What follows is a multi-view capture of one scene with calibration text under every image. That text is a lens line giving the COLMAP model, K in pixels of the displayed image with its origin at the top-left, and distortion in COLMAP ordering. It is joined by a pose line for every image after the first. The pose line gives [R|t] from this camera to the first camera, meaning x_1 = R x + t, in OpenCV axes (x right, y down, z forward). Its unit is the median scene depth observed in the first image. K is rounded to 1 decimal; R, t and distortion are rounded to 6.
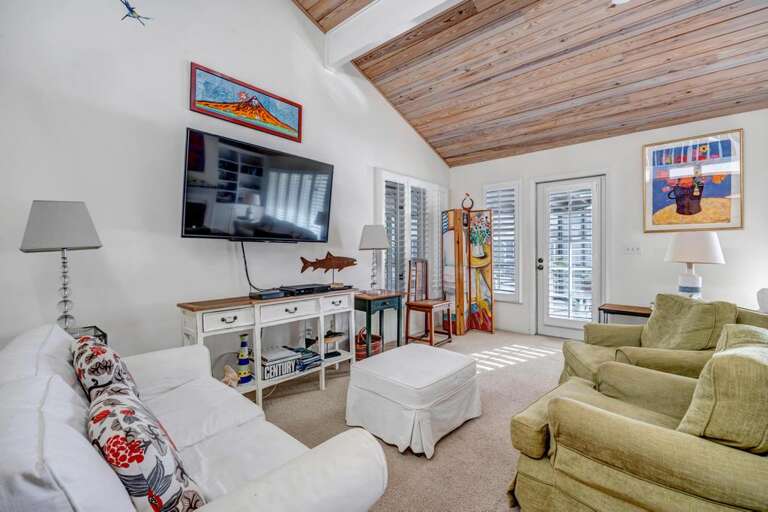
lens RADIAL K [[332.9, 0, 376.0], [0, 332.9, 253.3], [0, 0, 1]] dist [-0.013219, 0.000610]
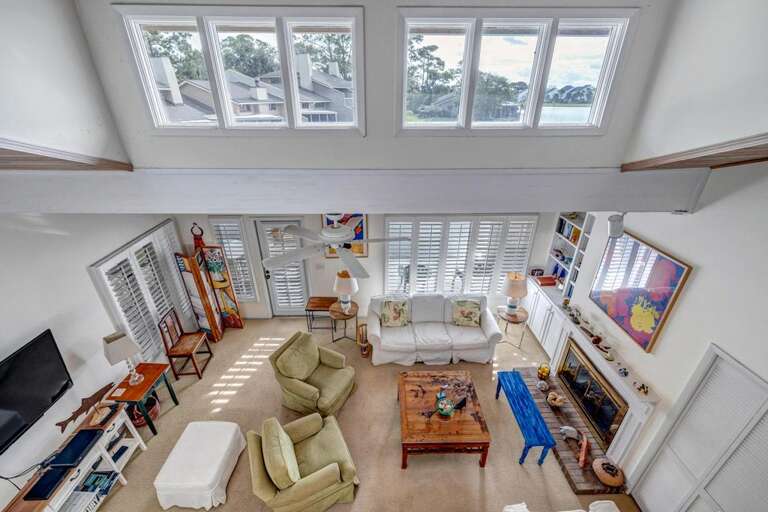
lens RADIAL K [[323.6, 0, 384.4], [0, 323.6, 254.1], [0, 0, 1]] dist [0.004602, -0.000194]
pose [[0.727090, -0.307139, 0.614008, 0.048979], [0.000452, 0.894562, 0.446943, -0.621257], [-0.686542, -0.324690, 0.650566, -0.166541]]
